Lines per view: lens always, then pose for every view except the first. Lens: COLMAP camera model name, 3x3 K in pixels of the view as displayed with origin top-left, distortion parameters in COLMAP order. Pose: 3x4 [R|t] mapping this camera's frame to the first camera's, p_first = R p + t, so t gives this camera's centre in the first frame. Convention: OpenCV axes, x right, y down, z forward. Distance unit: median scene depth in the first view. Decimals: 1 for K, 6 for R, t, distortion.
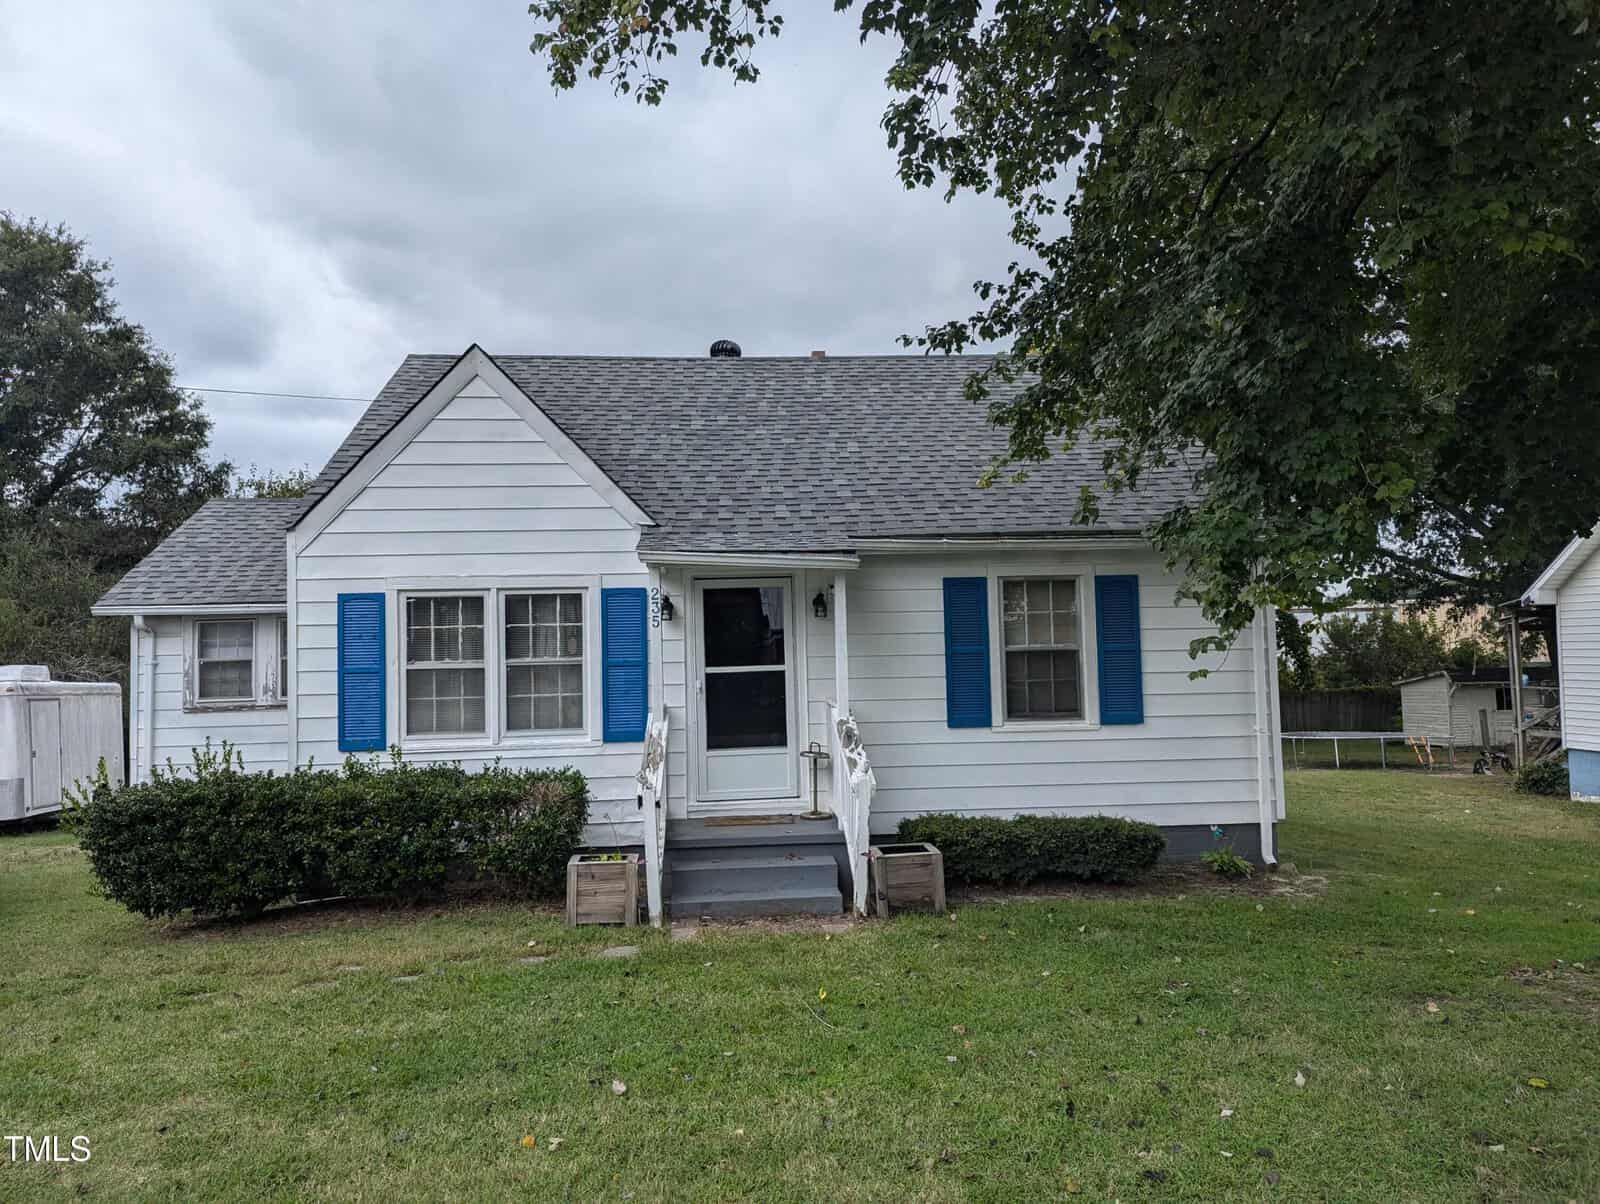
lens RADIAL K [[1105.6, 0, 800.0], [0, 1105.6, 602.0], [0, 0, 1]] dist [0.002351, -0.050378]
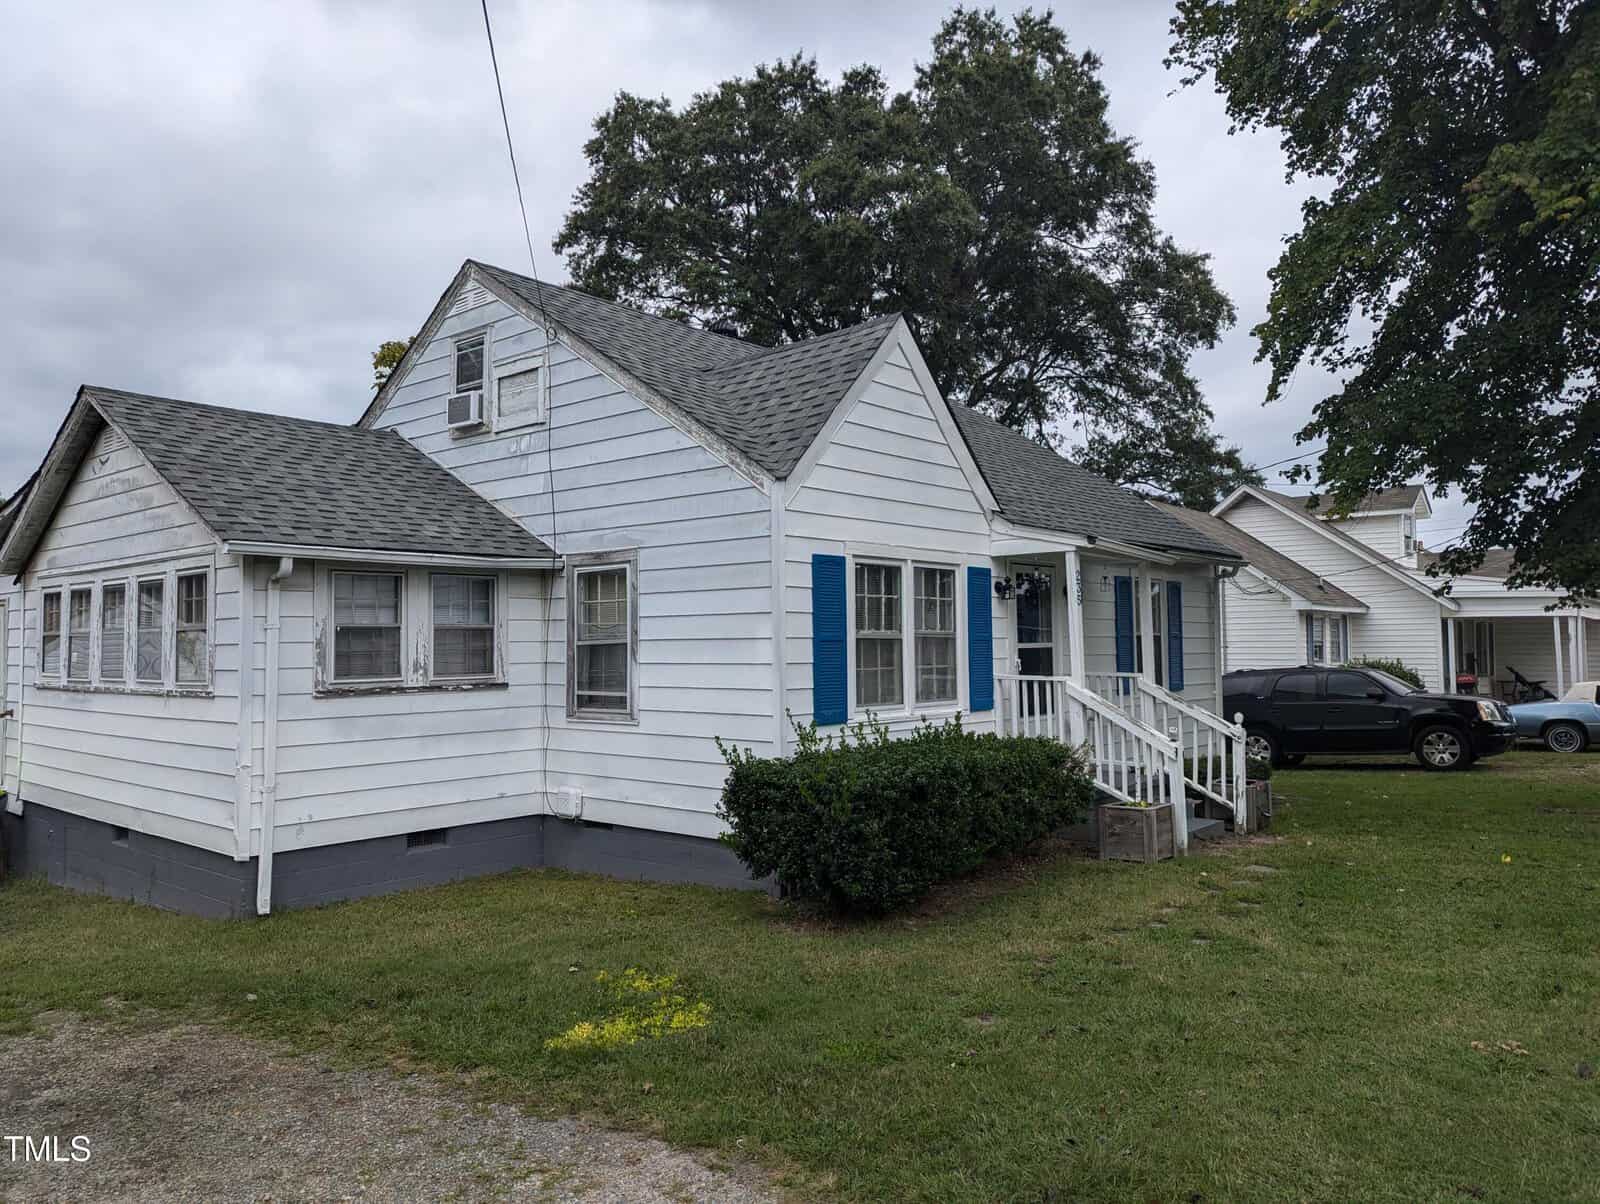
lens RADIAL K [[1152.5, 0, 802.0], [0, 1152.5, 594.0], [0, 0, 1]] dist [0.005841, -0.000608]
pose [[0.730725, 0.046918, 0.681058, -0.984493], [-0.043426, 0.998810, -0.022215, 0.042908], [-0.681290, -0.013343, 0.731892, 0.286244]]
